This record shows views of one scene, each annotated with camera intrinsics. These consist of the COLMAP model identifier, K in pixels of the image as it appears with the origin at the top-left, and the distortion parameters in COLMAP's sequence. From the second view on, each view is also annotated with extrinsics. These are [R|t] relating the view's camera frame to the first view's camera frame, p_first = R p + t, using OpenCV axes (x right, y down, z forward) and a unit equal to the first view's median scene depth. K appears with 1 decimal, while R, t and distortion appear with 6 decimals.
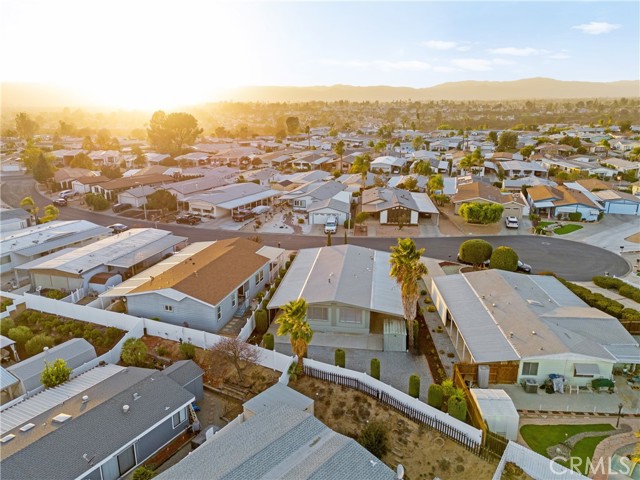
lens RADIAL K [[478.0, 0, 333.2], [0, 478.0, 241.3], [0, 0, 1]] dist [0.076571, -0.078948]
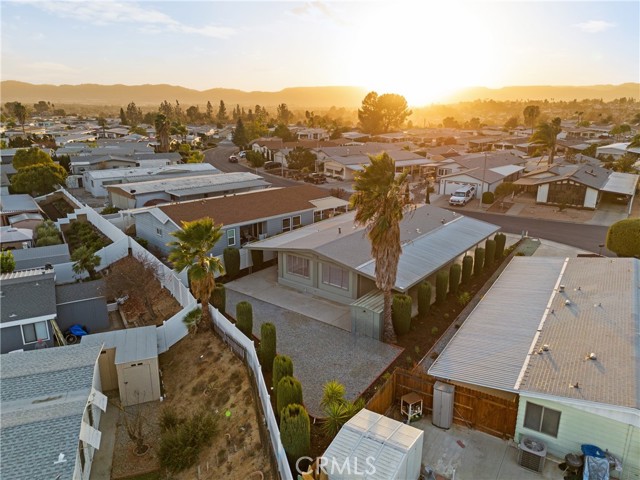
lens RADIAL K [[478.0, 0, 333.2], [0, 478.0, 241.3], [0, 0, 1]] dist [0.076571, -0.078948]
pose [[0.859649, 0.137666, -0.491987, 0.213084], [-0.146429, 0.989001, 0.020884, 0.053462], [0.489451, 0.054088, 0.870352, 0.230157]]
